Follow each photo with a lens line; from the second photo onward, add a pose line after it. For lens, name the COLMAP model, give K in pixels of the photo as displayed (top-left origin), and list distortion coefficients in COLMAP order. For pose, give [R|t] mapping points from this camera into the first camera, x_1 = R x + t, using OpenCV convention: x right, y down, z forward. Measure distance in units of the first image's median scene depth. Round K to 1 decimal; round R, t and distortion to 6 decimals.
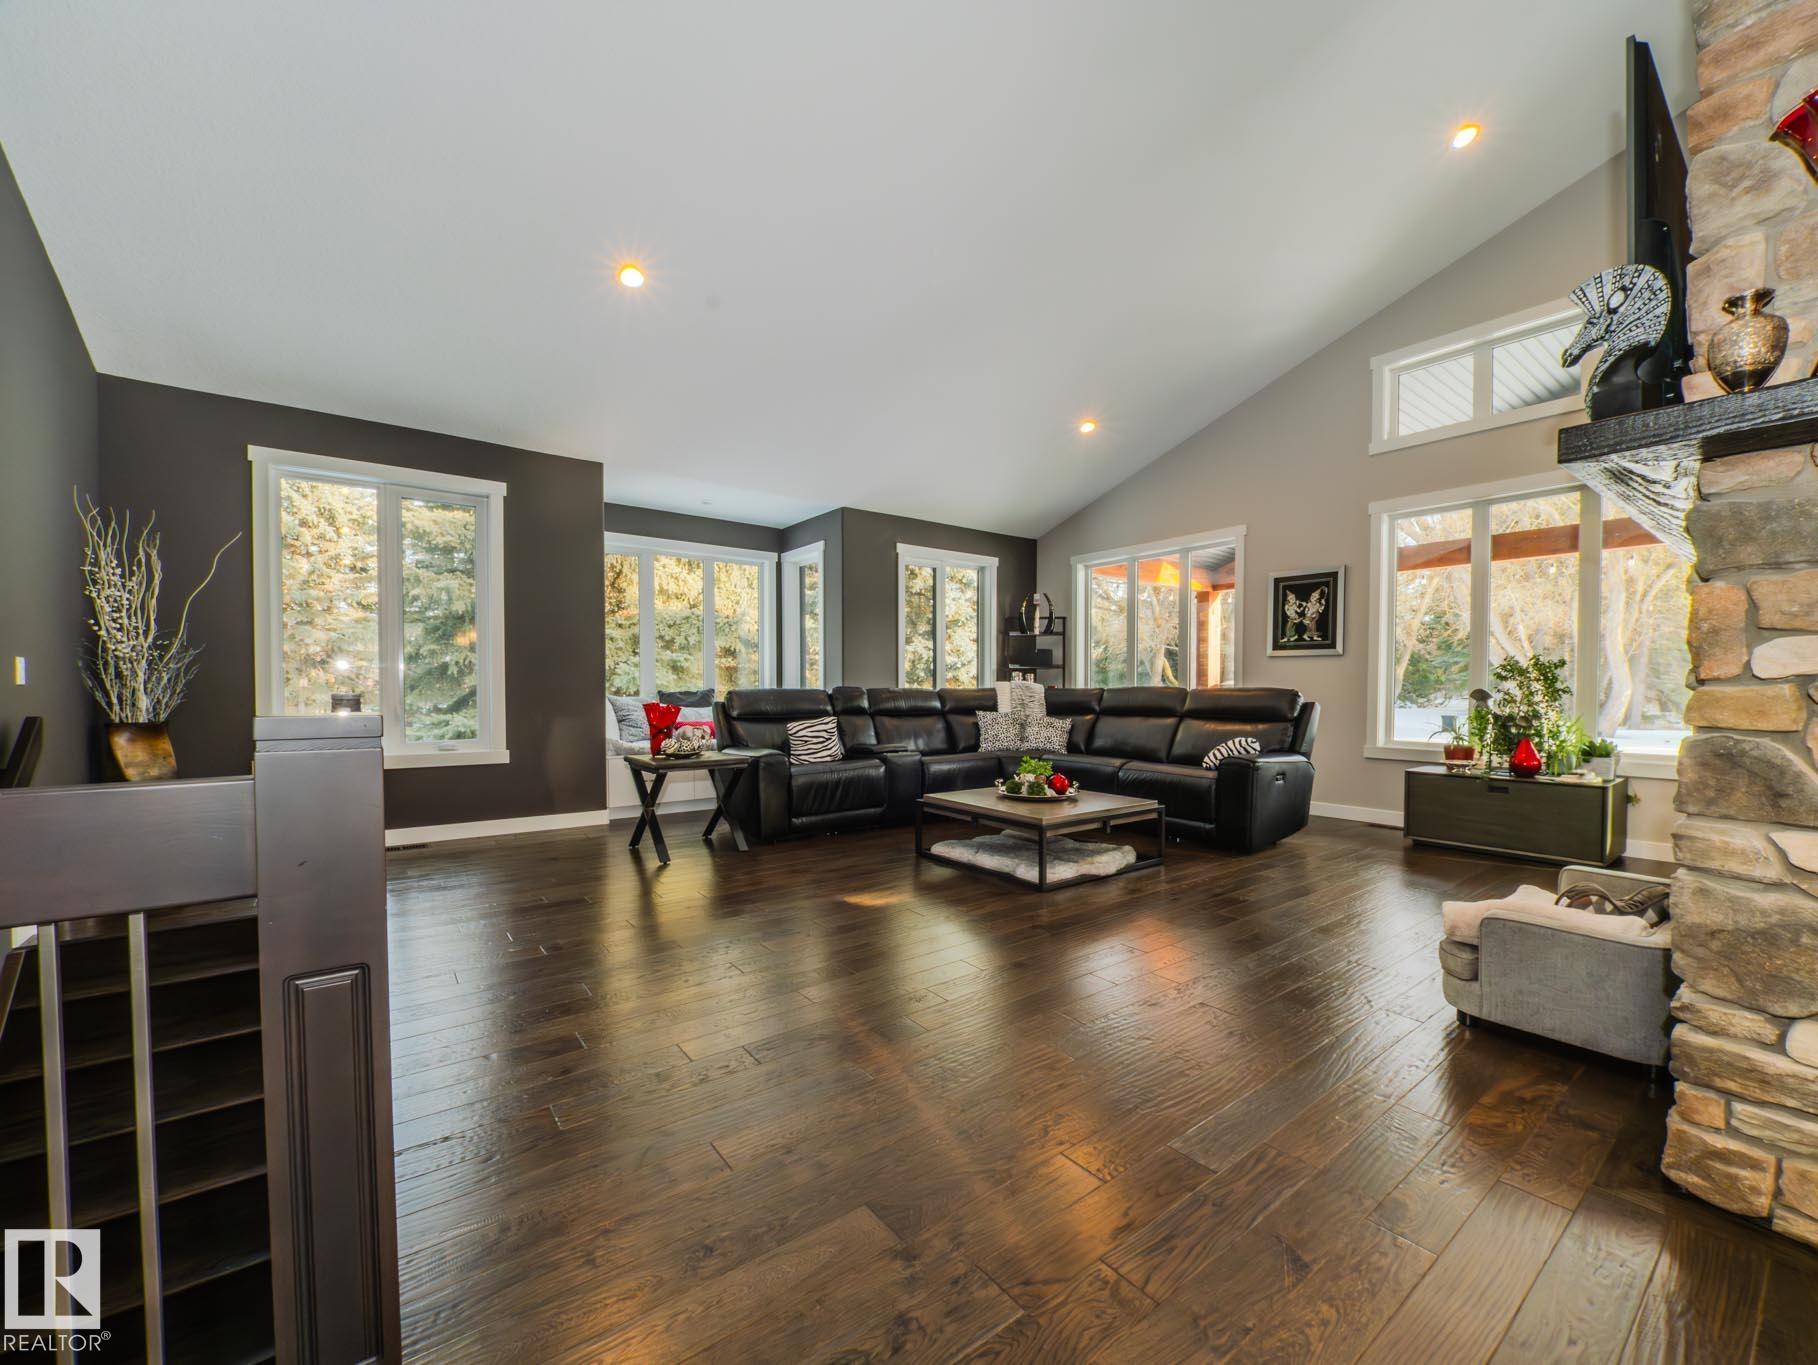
lens RADIAL K [[741.3, 0, 911.9], [0, 741.3, 702.8], [0, 0, 1]] dist [0.000376, -0.006521]
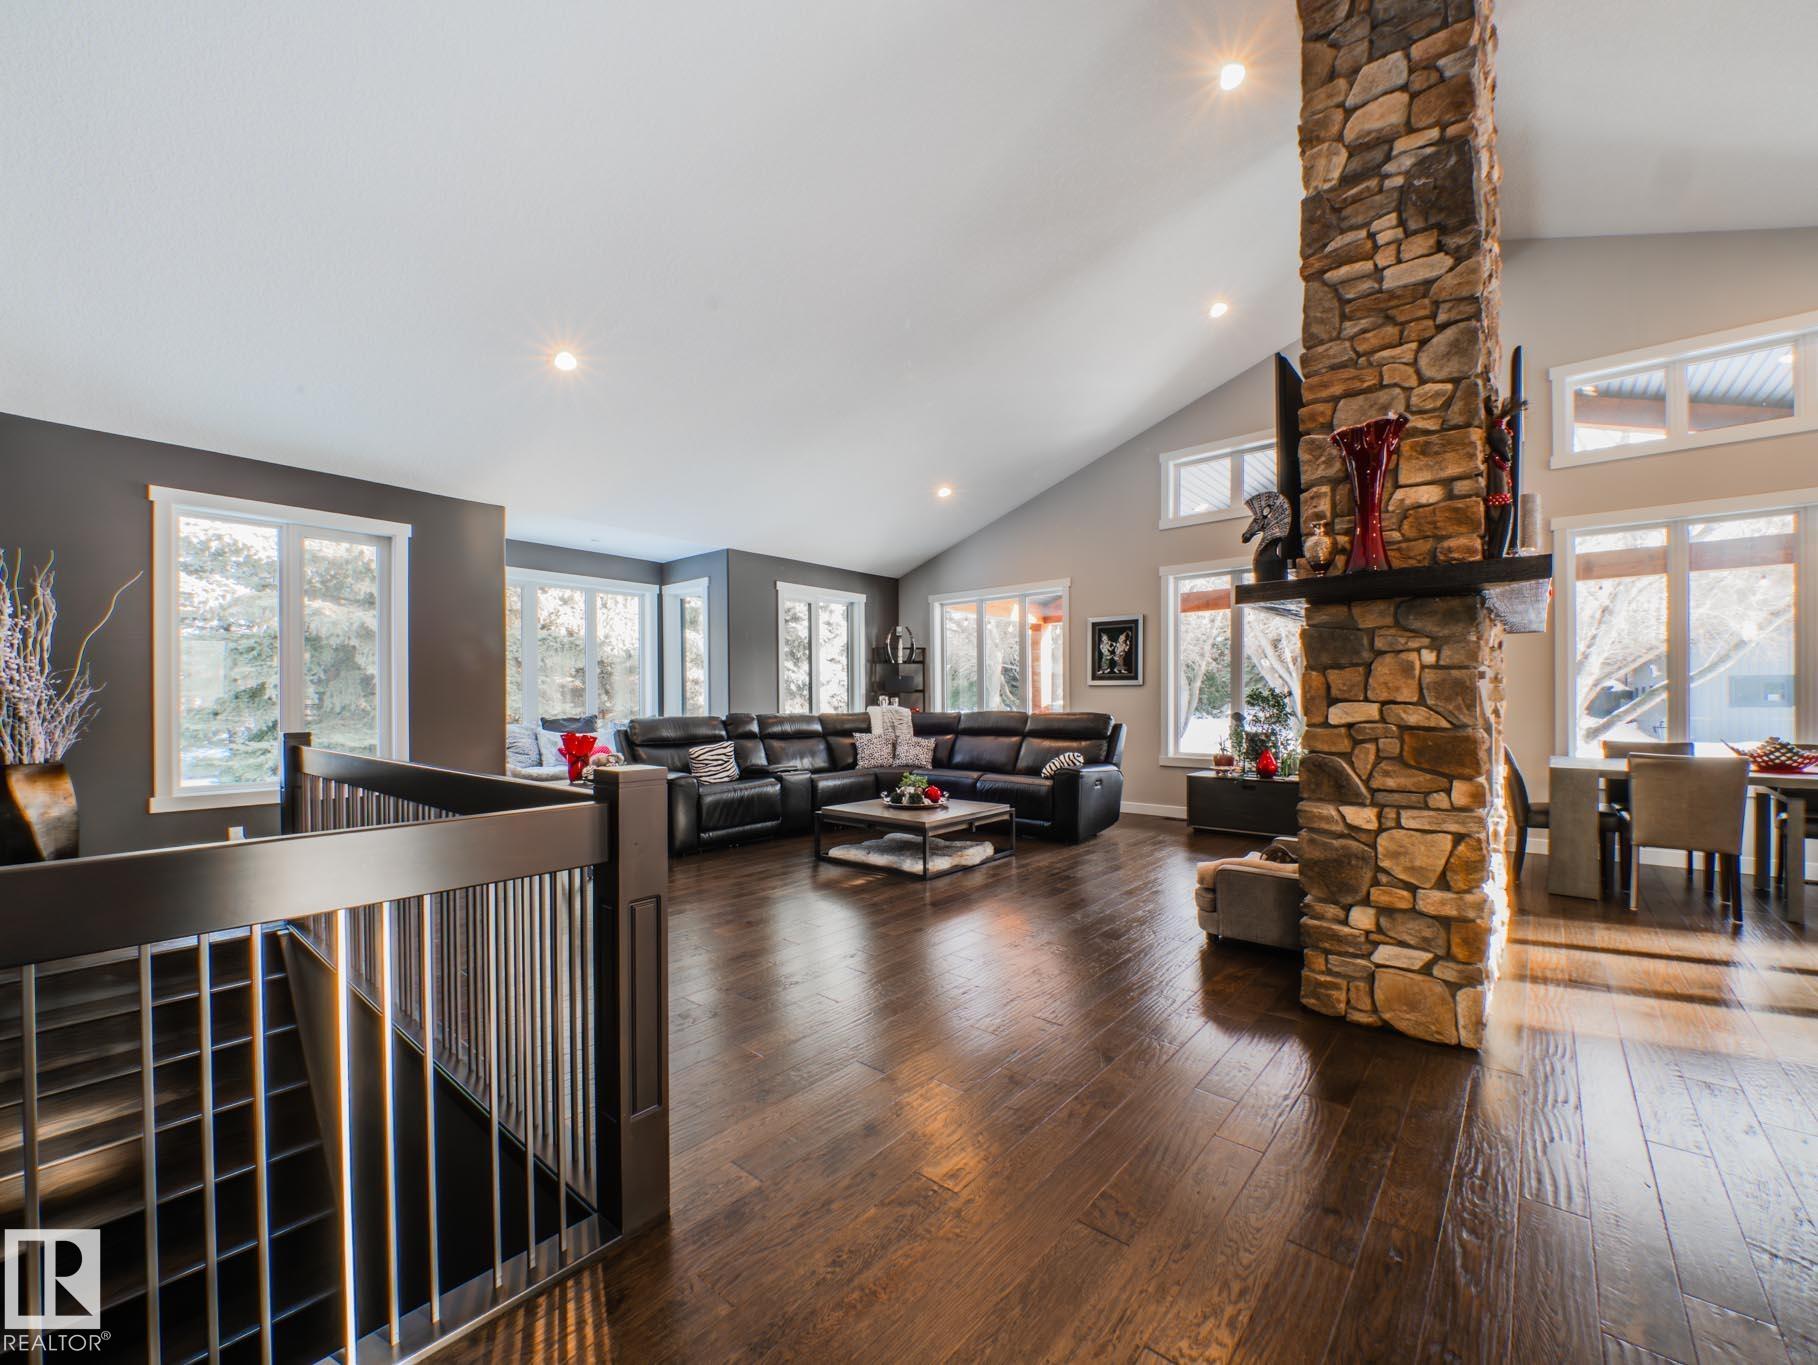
lens RADIAL K [[743.4, 0, 918.7], [0, 743.4, 698.2], [0, 0, 1]] dist [0.019858, -0.023082]
pose [[0.975585, -0.006122, 0.219539, -0.083276], [0.011335, 0.999683, -0.022491, -0.019774], [-0.219332, 0.024430, 0.975344, -0.179835]]
